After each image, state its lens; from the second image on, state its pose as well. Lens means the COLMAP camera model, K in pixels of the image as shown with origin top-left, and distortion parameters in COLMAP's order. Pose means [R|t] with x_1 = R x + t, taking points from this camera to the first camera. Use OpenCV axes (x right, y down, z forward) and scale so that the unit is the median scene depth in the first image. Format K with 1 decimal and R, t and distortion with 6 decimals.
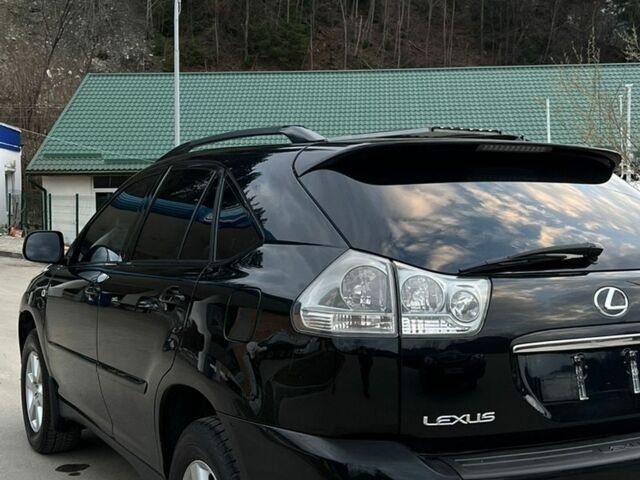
lens RADIAL K [[923.1, 0, 315.7], [0, 923.1, 242.9], [0, 0, 1]] dist [0.074376, 0.000000]
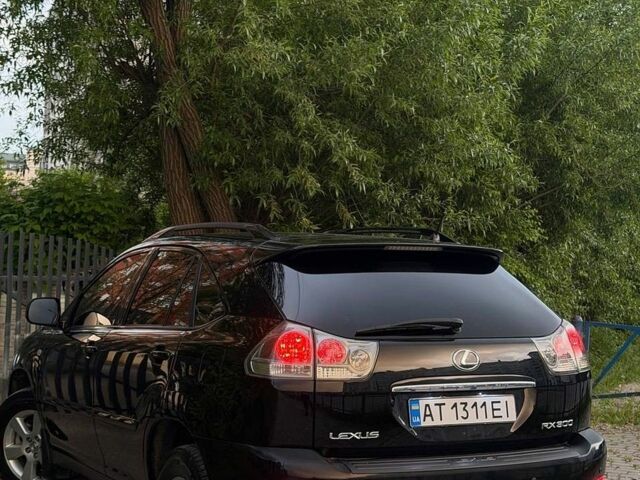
lens RADIAL K [[1199.9, 0, 317.1], [0, 1199.9, 243.4], [0, 0, 1]] dist [0.178853, 0.000000]
pose [[0.999849, 0.015737, -0.007345, 0.091234], [-0.016072, 0.998715, -0.048068, -0.022460], [0.006579, 0.048178, 0.998817, -0.842855]]
